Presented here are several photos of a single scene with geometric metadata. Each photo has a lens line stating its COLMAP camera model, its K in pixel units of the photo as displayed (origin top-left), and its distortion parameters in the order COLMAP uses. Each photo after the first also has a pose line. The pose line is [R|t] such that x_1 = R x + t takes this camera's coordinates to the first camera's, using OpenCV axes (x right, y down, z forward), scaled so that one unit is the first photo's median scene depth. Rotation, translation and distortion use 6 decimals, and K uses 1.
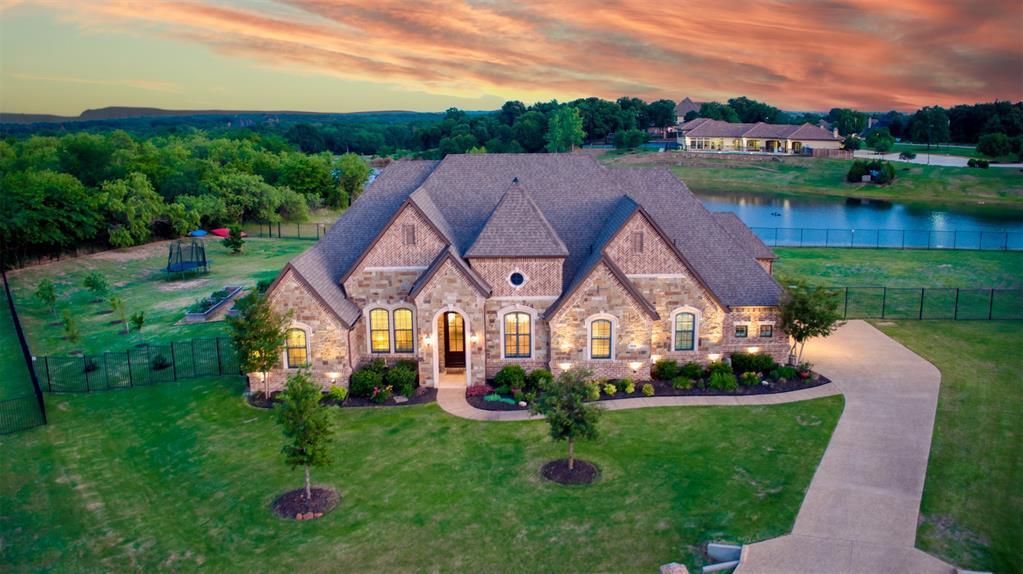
lens RADIAL K [[882.5, 0, 511.5], [0, 882.5, 287.0], [0, 0, 1]] dist [-0.221826, 0.105601]
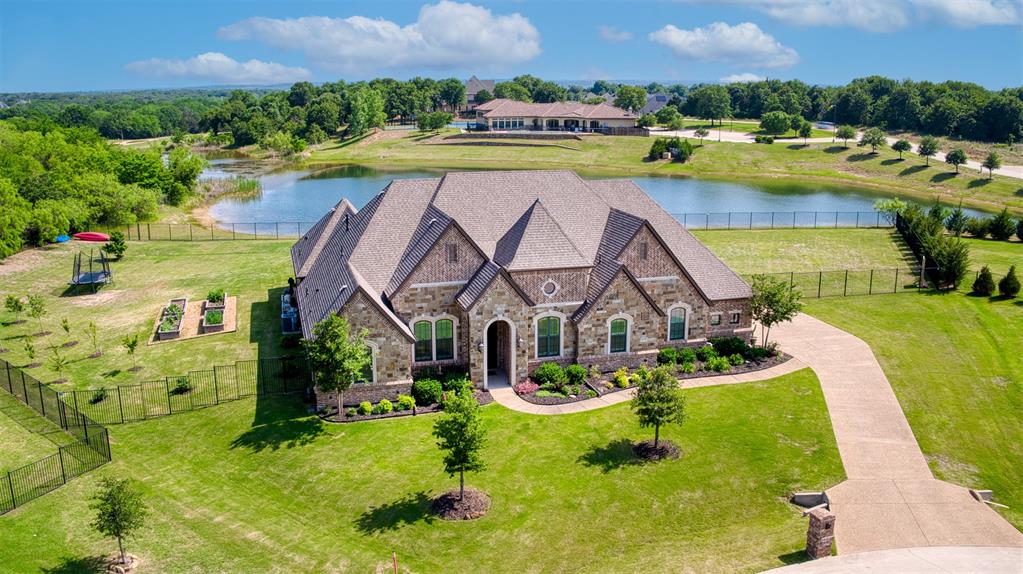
lens RADIAL K [[882.5, 0, 511.5], [0, 882.5, 287.0], [0, 0, 1]] dist [-0.221826, 0.105601]
pose [[0.961577, -0.053782, 0.269217, -0.344011], [0.044938, 0.998232, 0.038911, -0.056468], [-0.270833, -0.025318, 0.962293, -0.084596]]
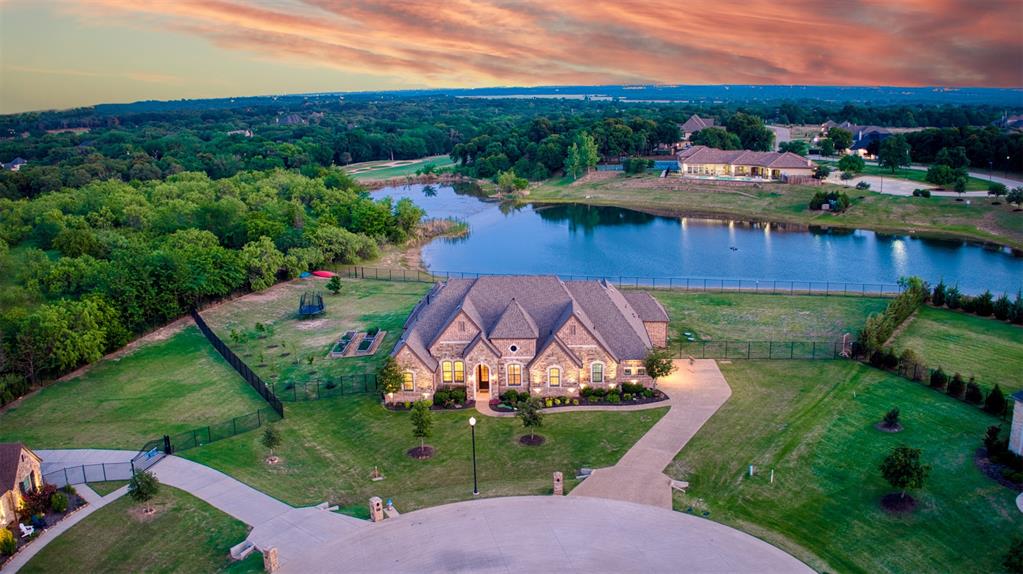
lens RADIAL K [[882.5, 0, 511.5], [0, 882.5, 287.0], [0, 0, 1]] dist [-0.221826, 0.105601]
pose [[0.999149, -0.000249, -0.041245, 0.085563], [0.001421, 0.999596, 0.028399, -0.209957], [0.041222, -0.028433, 0.998745, -1.056760]]
